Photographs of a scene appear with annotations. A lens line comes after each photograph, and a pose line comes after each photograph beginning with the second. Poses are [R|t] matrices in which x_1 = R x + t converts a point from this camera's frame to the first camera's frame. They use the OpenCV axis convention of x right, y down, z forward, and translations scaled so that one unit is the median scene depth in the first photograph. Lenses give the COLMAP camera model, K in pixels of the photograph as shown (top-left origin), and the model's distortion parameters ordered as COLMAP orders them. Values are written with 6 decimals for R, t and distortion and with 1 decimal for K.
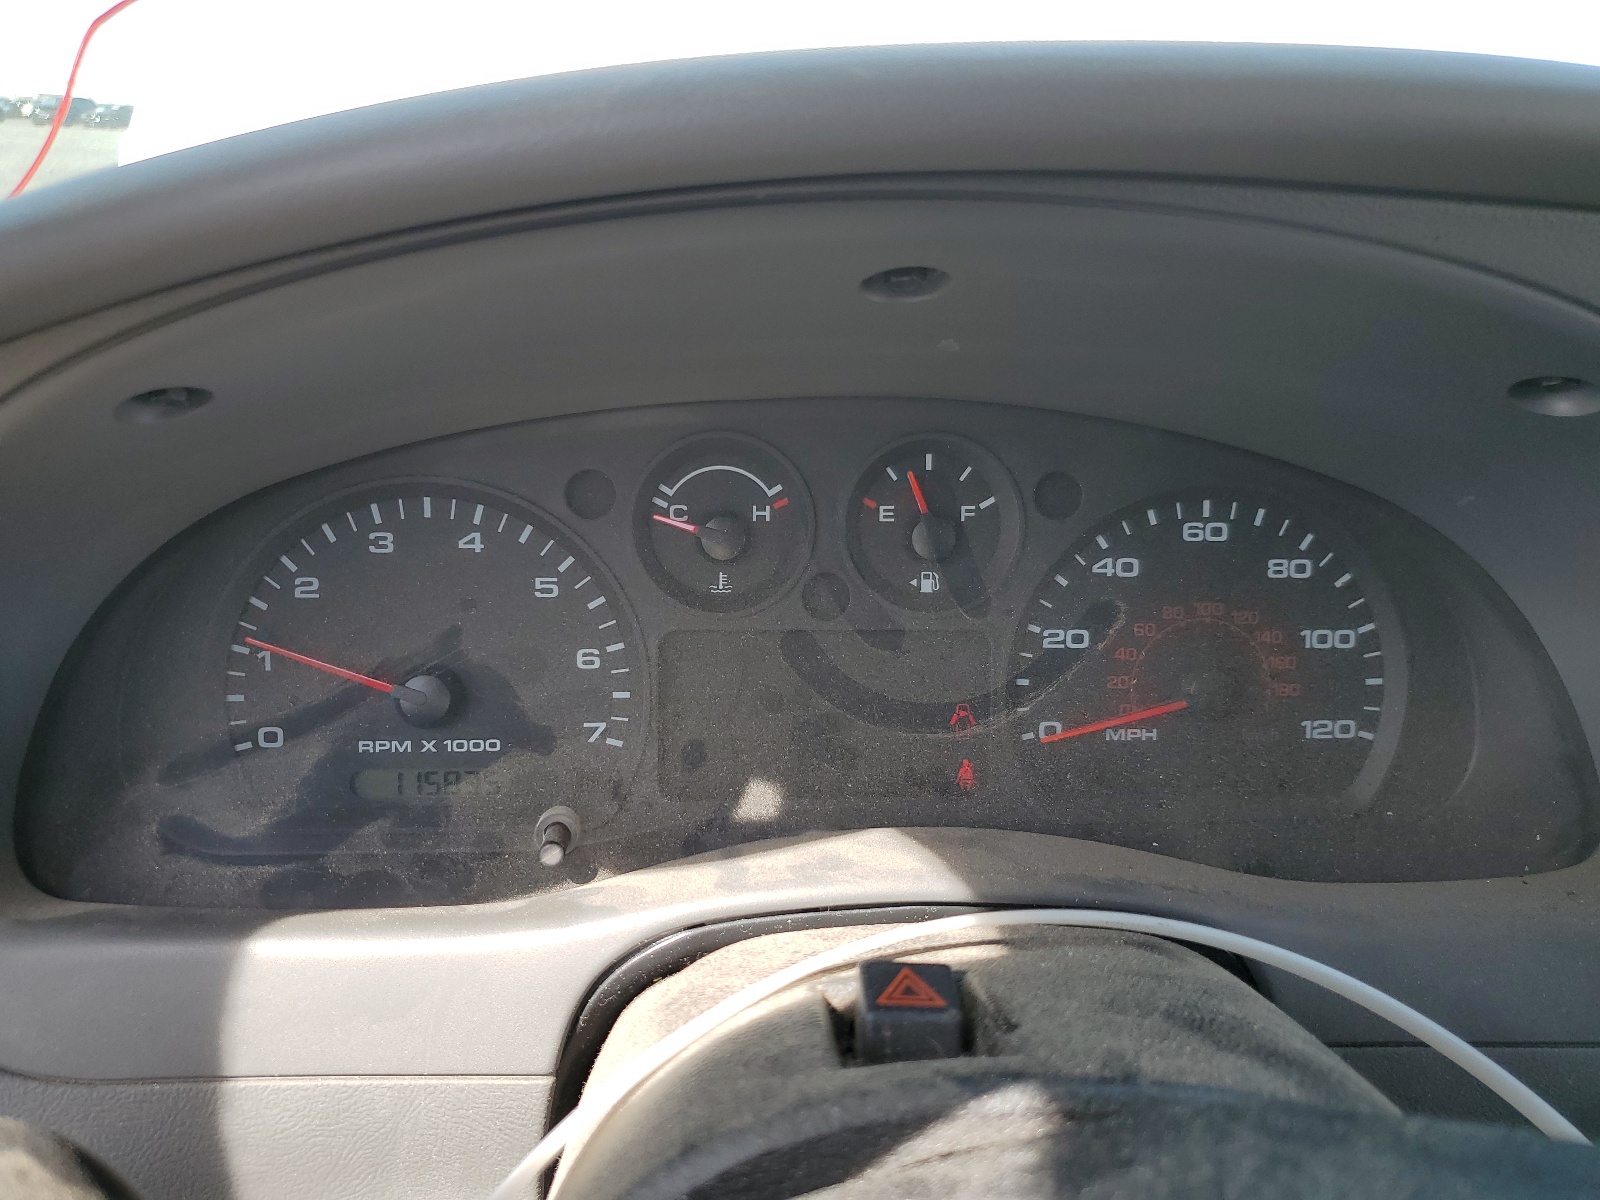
lens RADIAL K [[1216.9, 0, 797.4], [0, 1216.9, 595.8], [0, 0, 1]] dist [-0.006798, -0.005288]
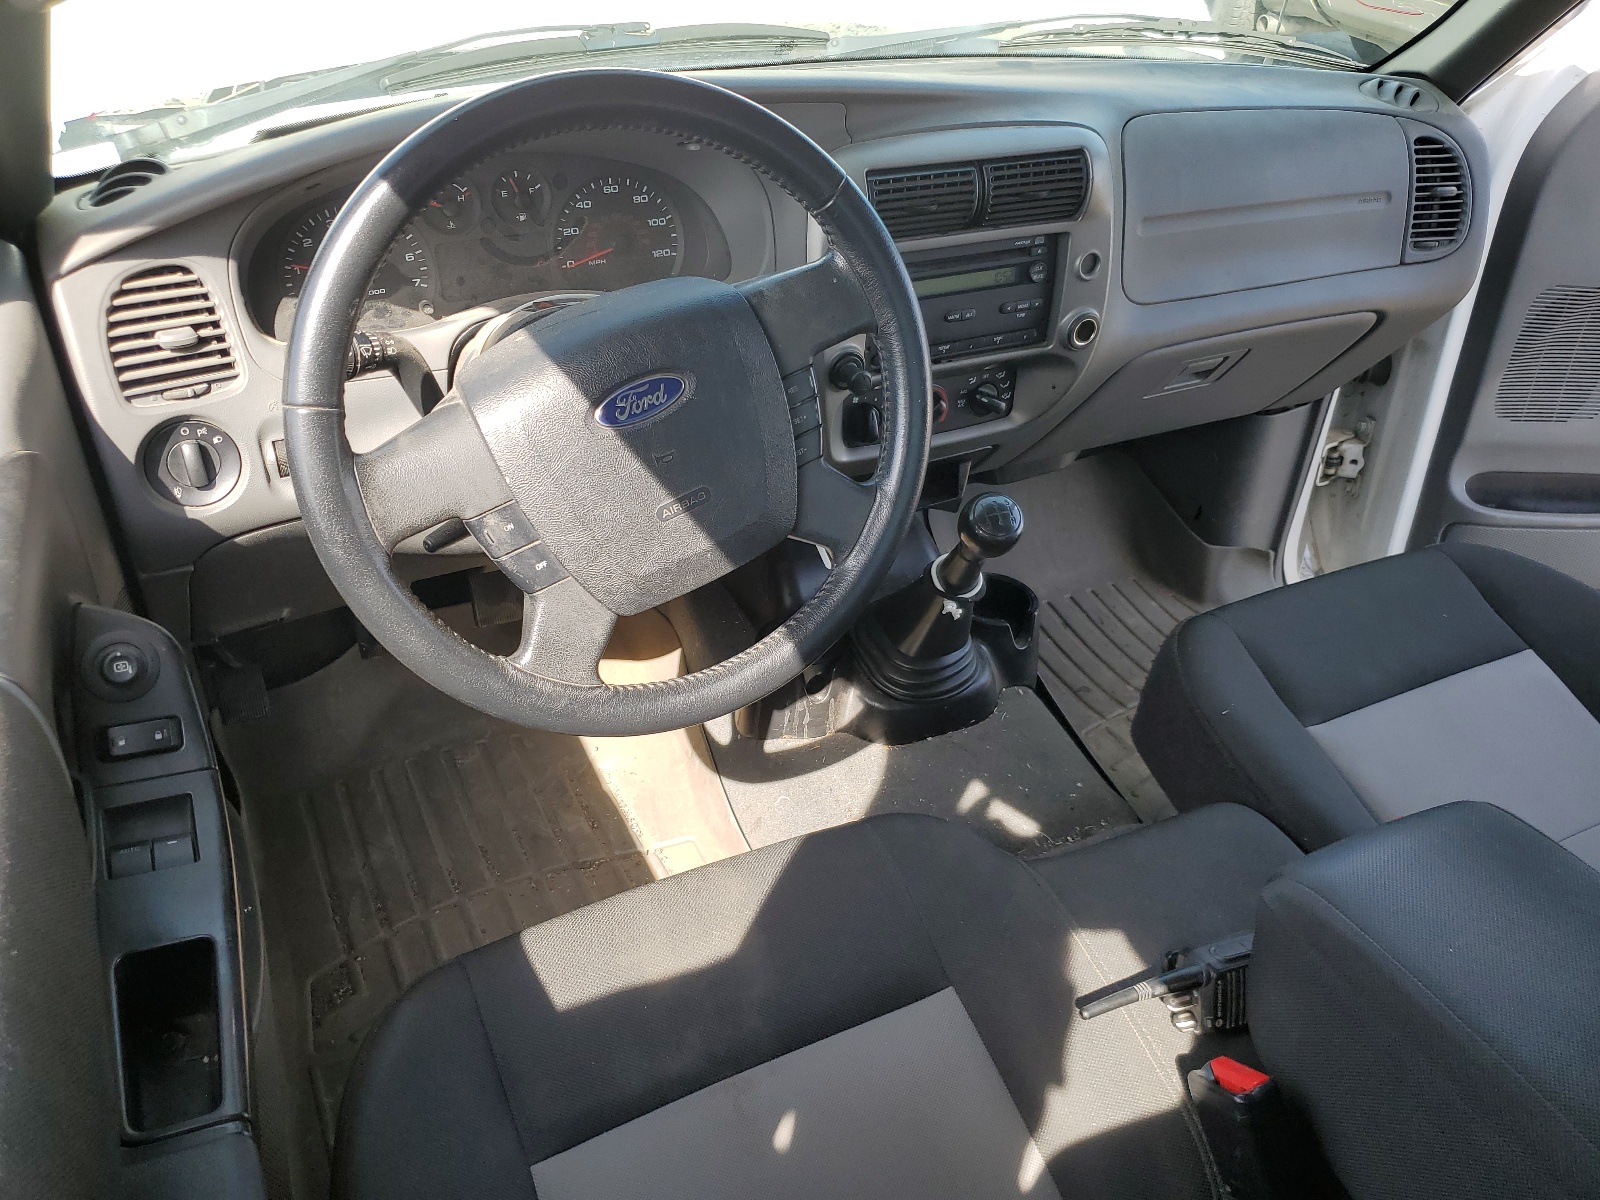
lens RADIAL K [[1216.9, 0, 790.2], [0, 1216.9, 603.0], [0, 0, 1]] dist [-0.006798, -0.005288]
pose [[0.930753, -0.203936, 0.303496, -0.376788], [0.101062, 0.941164, 0.322486, -0.014372], [-0.351406, -0.269483, 0.896601, -2.145479]]
